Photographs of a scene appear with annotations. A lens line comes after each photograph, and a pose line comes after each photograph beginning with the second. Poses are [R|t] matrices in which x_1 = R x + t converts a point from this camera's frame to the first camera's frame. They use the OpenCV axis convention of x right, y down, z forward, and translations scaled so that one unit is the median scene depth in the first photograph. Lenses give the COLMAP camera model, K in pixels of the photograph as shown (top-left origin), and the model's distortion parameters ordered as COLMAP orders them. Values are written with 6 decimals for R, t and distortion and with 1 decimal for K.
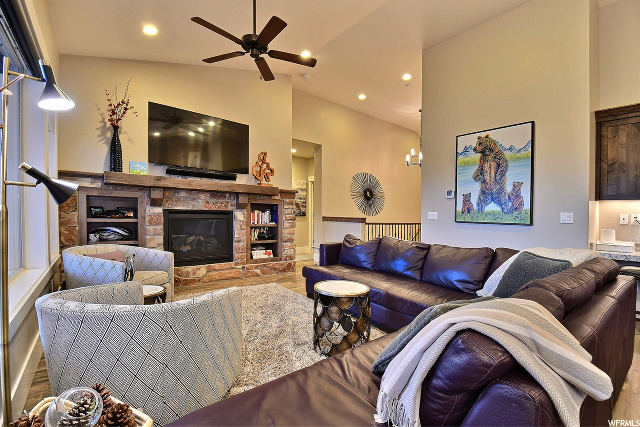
lens RADIAL K [[284.0, 0, 320.8], [0, 284.0, 217.0], [0, 0, 1]] dist [-0.005134, -0.001243]
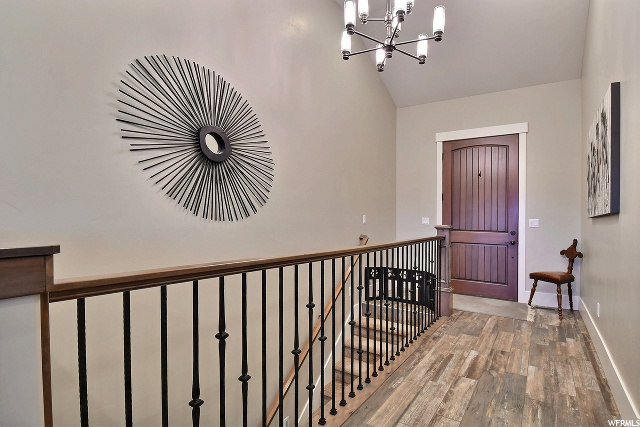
lens RADIAL K [[331.8, 0, 320.0], [0, 331.8, 213.5], [0, 0, 1]] dist [-0.001348, -0.000293]
pose [[0.952919, 0.005007, 0.303184, 0.171801], [0.000505, 0.999836, -0.018099, -0.005249], [-0.303225, 0.017400, 0.952760, 0.654046]]
